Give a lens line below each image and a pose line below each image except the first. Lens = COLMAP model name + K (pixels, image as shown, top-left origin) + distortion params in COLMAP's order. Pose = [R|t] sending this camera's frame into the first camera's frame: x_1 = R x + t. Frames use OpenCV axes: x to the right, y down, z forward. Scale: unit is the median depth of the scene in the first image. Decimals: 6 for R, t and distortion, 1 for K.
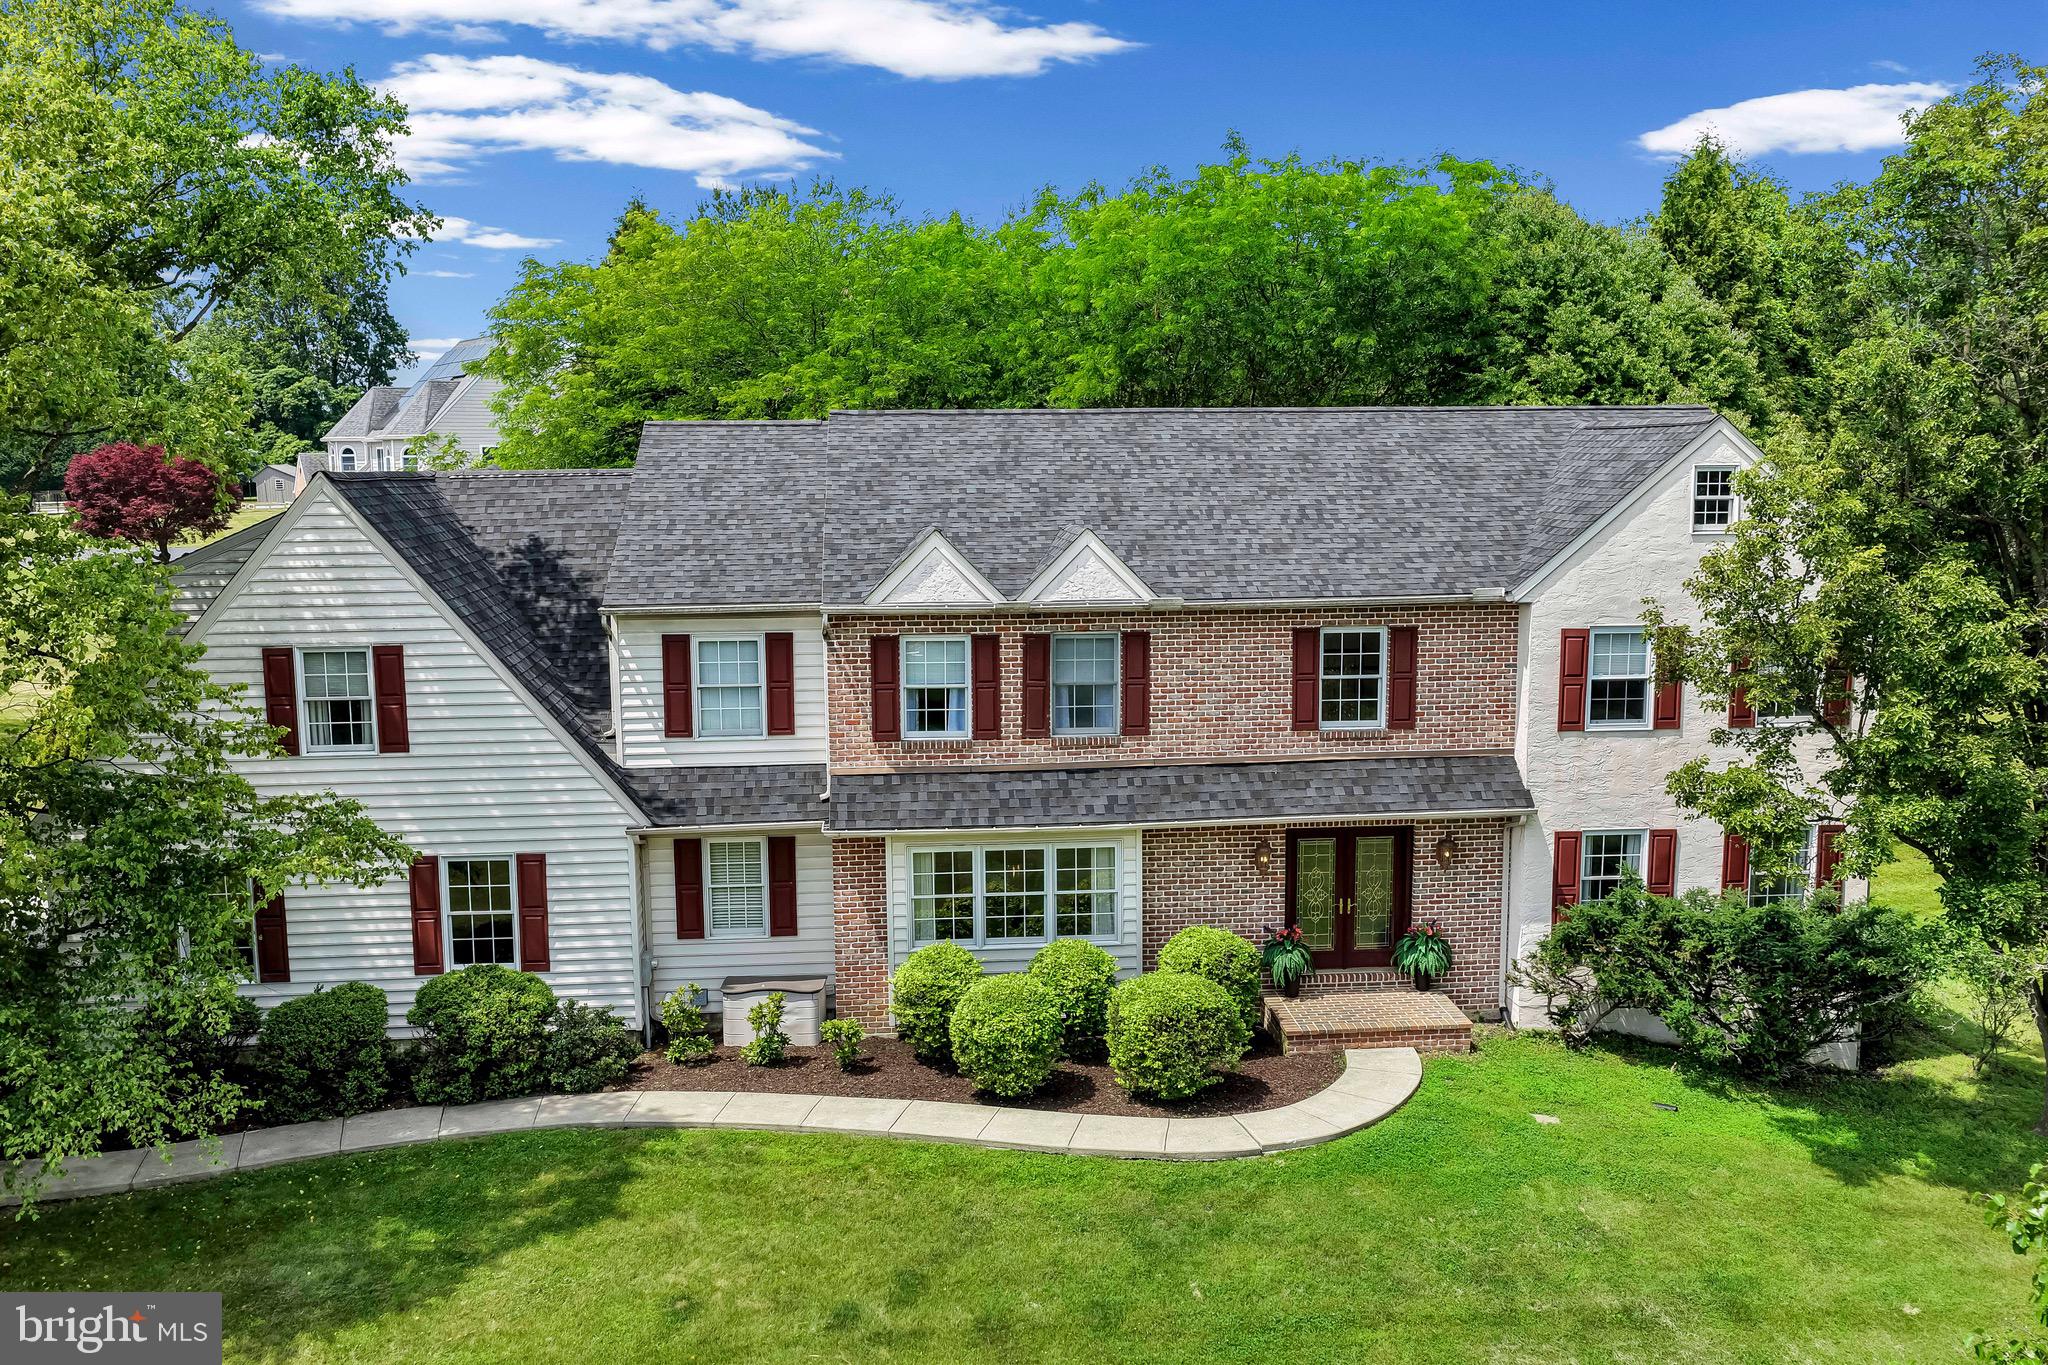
lens RADIAL K [[1686.8, 0, 1027.6], [0, 1686.8, 681.1], [0, 0, 1]] dist [-0.003386, 0.029084]
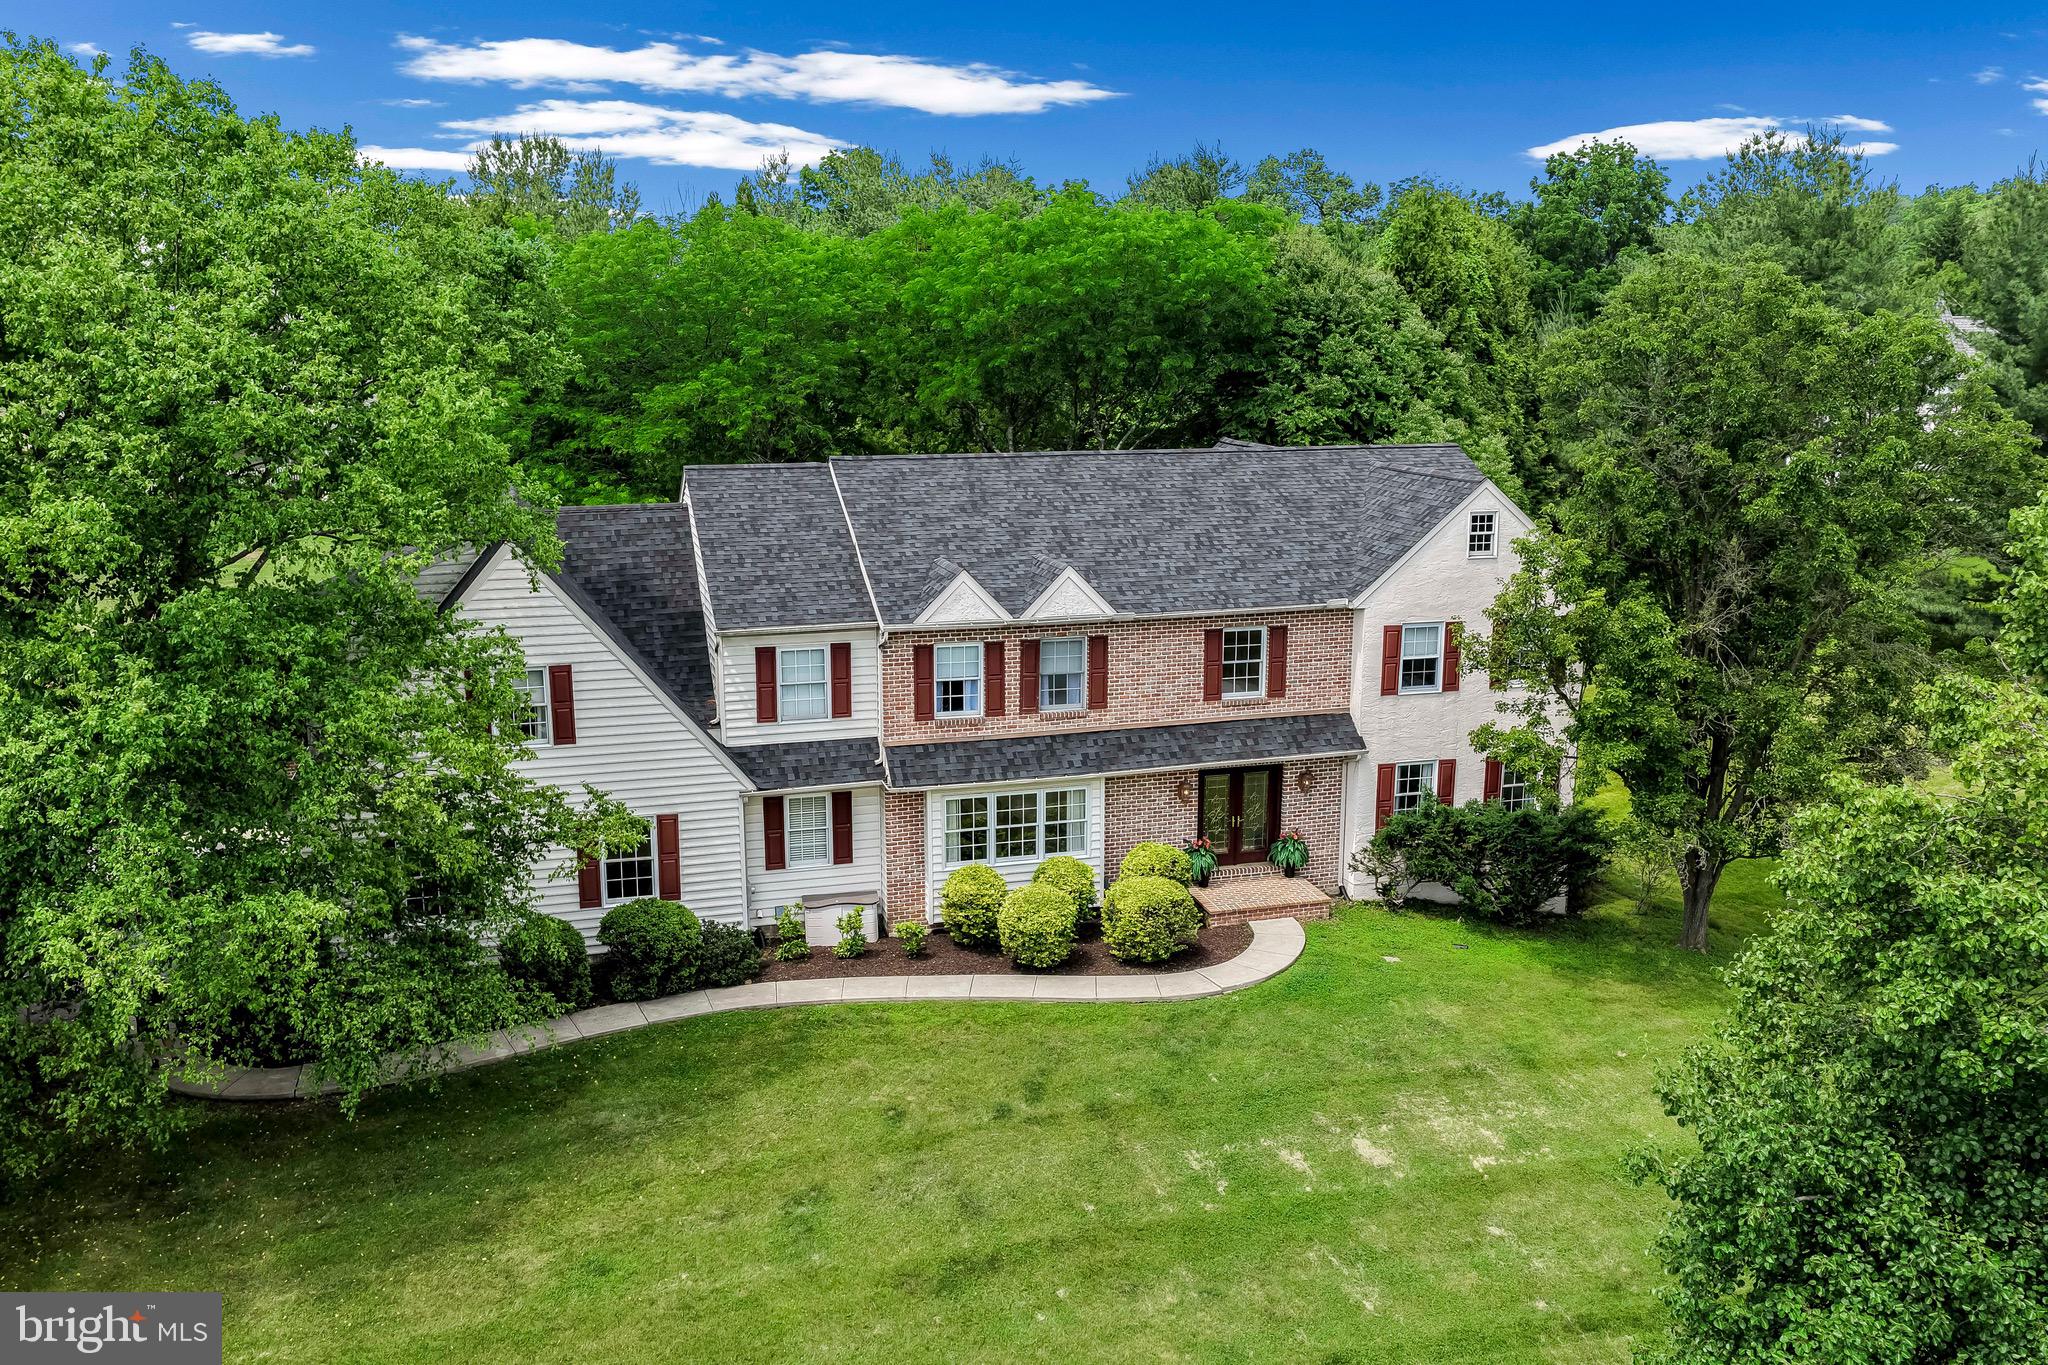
lens RADIAL K [[1686.8, 0, 1021.8], [0, 1686.8, 683.9], [0, 0, 1]] dist [-0.003386, 0.029084]
pose [[0.980467, -0.033033, 0.193890, -0.270414], [0.018799, 0.997021, 0.074801, -0.095193], [-0.195783, -0.069695, 0.978167, -0.358152]]
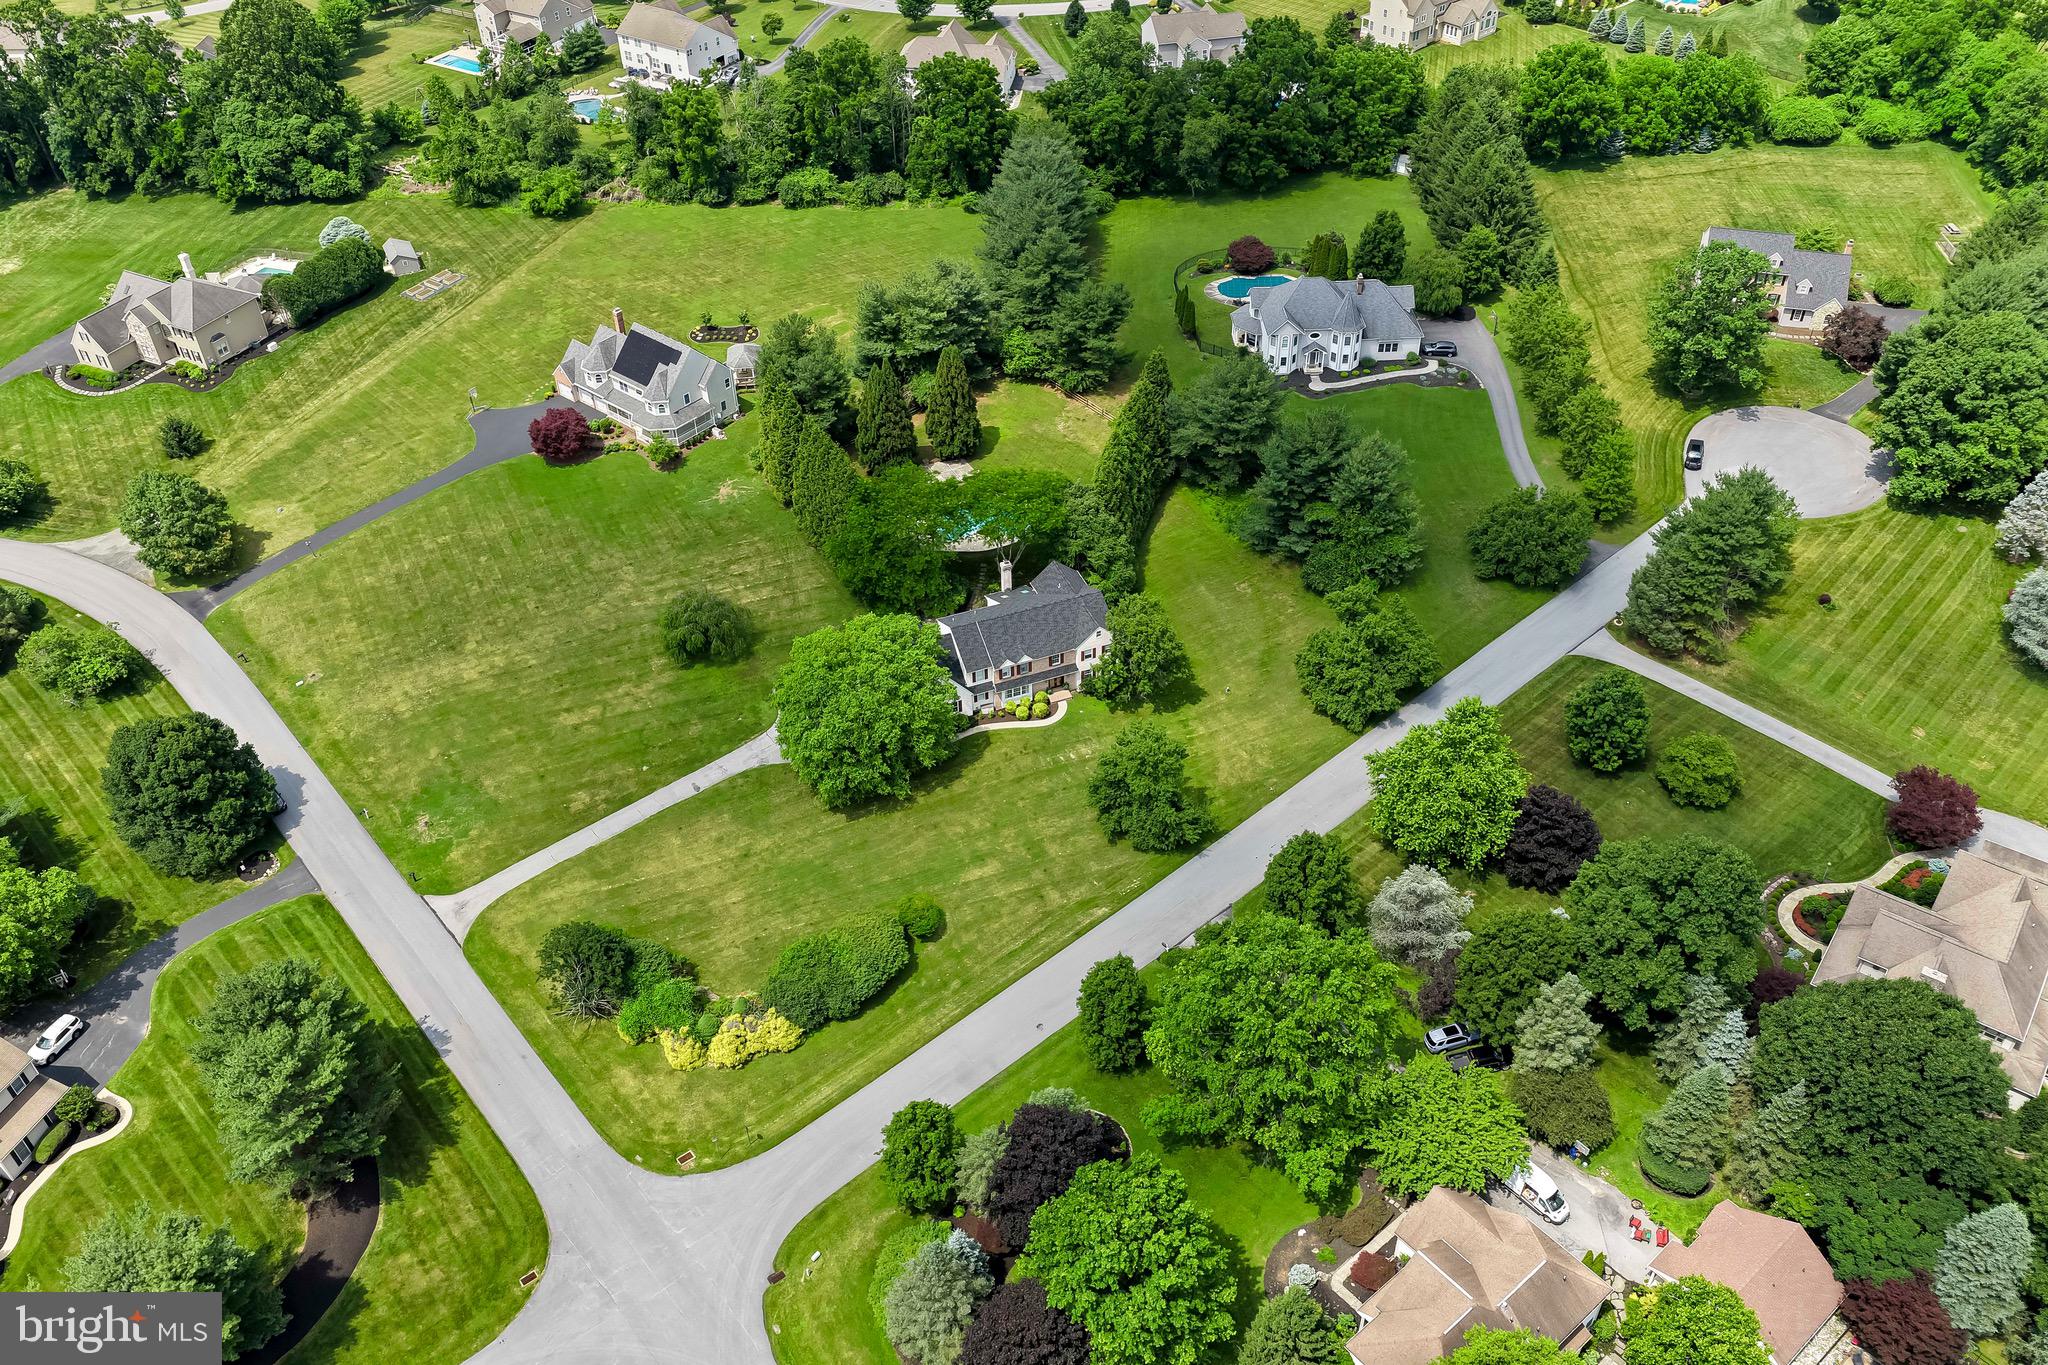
lens RADIAL K [[1686.8, 0, 1029.7], [0, 1686.8, 689.5], [0, 0, 1]] dist [-0.003386, 0.029084]
pose [[0.960078, -0.190173, 0.205143, -1.592723], [0.049195, 0.836717, 0.545422, -4.253726], [-0.275371, -0.513556, 0.812669, -5.526732]]
